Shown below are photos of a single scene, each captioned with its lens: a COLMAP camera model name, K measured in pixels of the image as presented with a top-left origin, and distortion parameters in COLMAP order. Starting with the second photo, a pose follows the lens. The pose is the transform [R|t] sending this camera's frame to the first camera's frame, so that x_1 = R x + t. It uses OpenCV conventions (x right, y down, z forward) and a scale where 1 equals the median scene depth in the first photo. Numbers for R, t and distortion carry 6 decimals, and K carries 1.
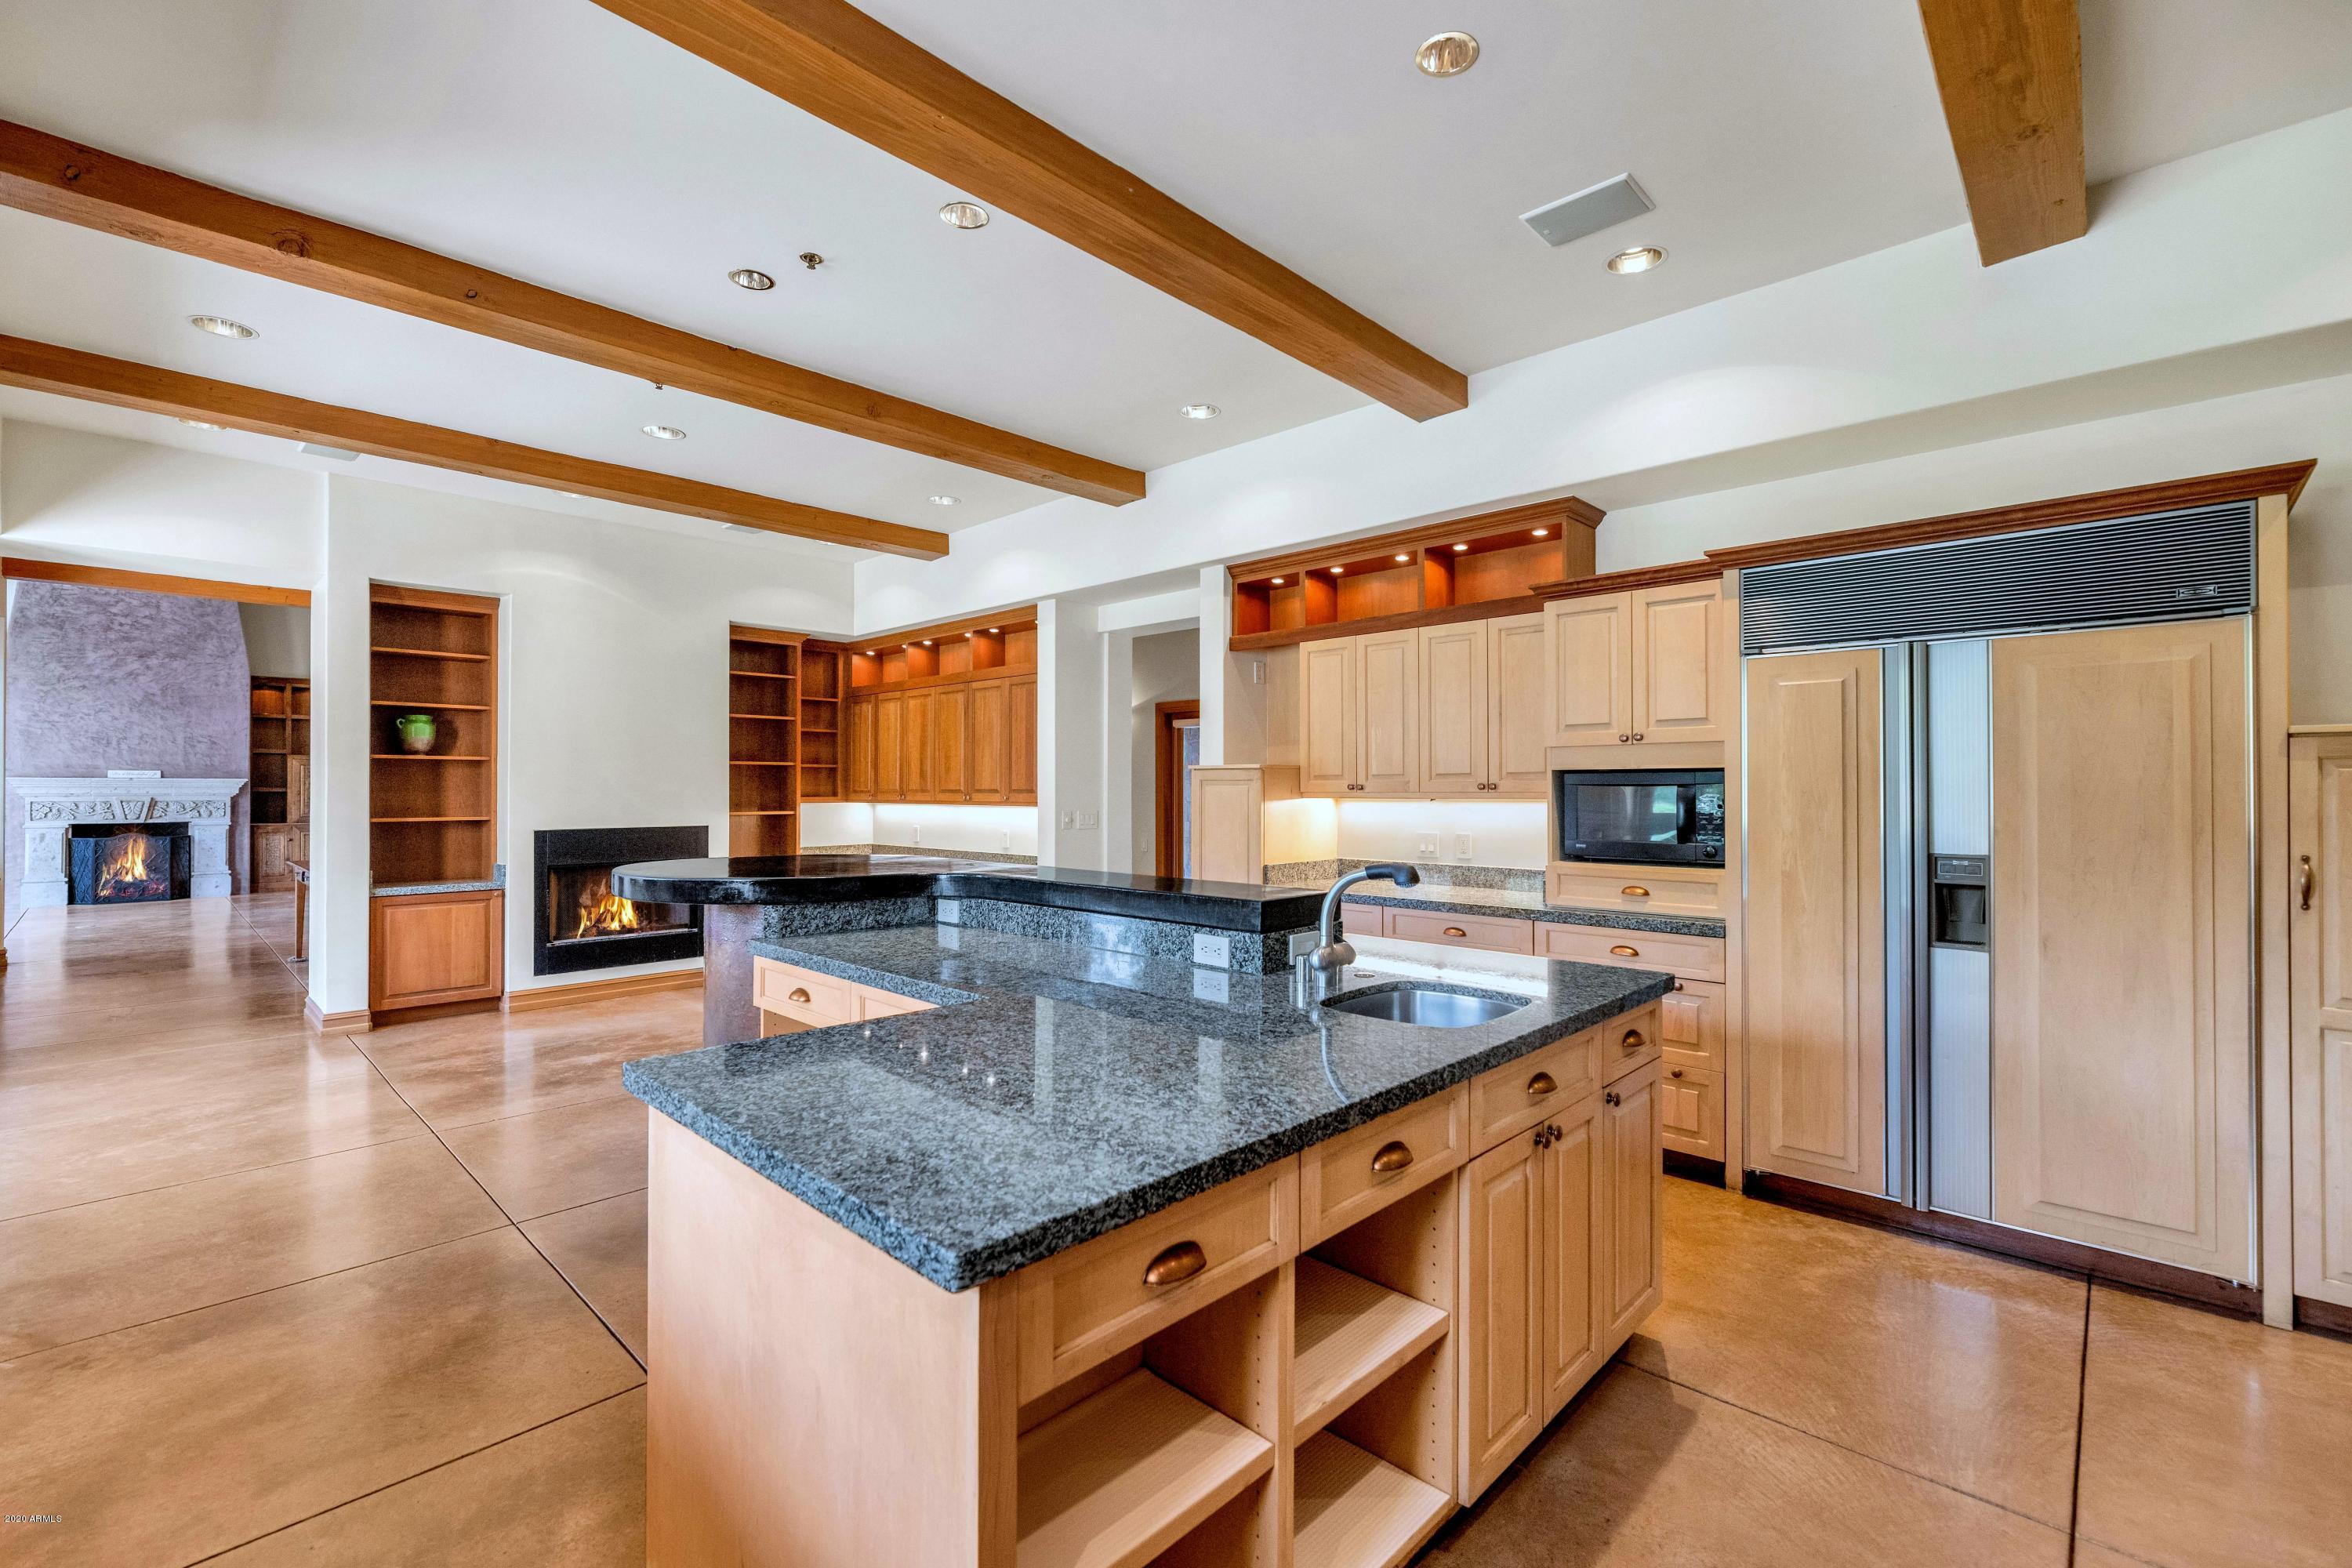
lens RADIAL K [[1002.7, 0, 1183.3], [0, 1002.7, 782.5], [0, 0, 1]] dist [0.002224, -0.000164]
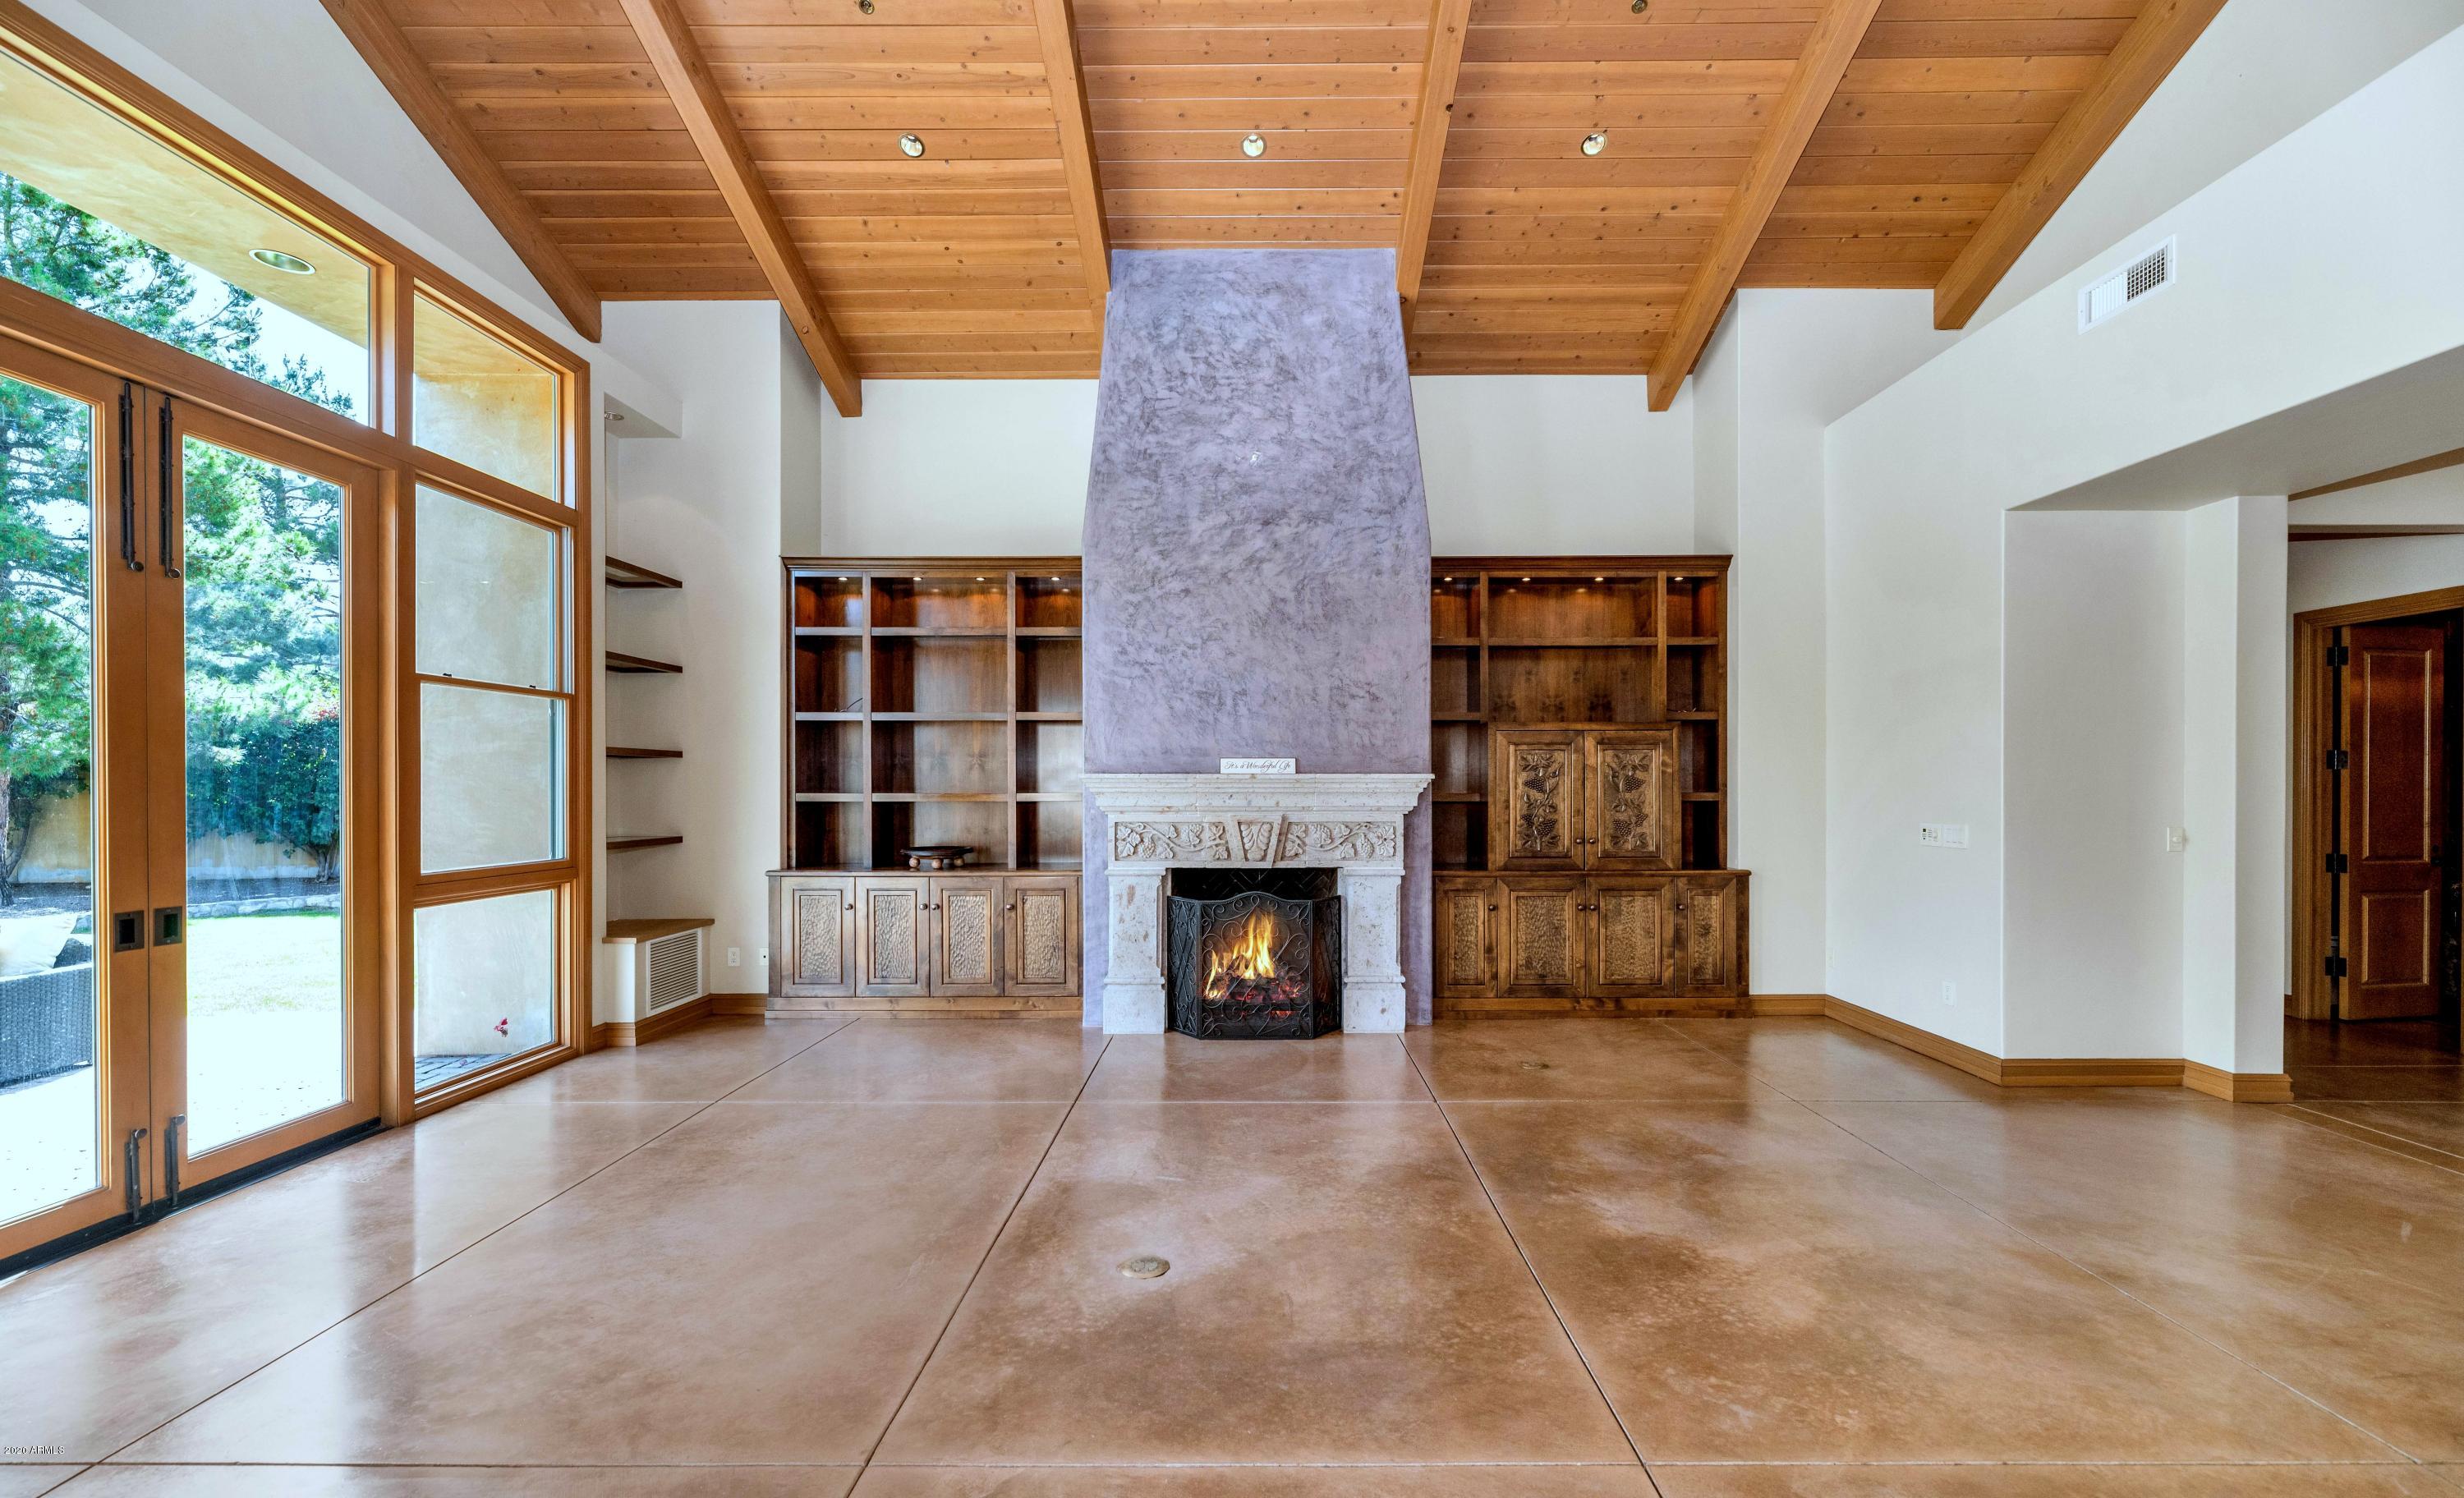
lens RADIAL K [[1002.2, 0, 1255.0], [0, 1002.2, 789.3], [0, 0, 1]] dist [-0.002491, -0.000024]
pose [[0.694243, 0.001756, -0.719738, -1.242741], [0.004632, 0.999965, 0.006908, -0.000902], [0.719725, -0.008129, 0.694211, 1.183552]]
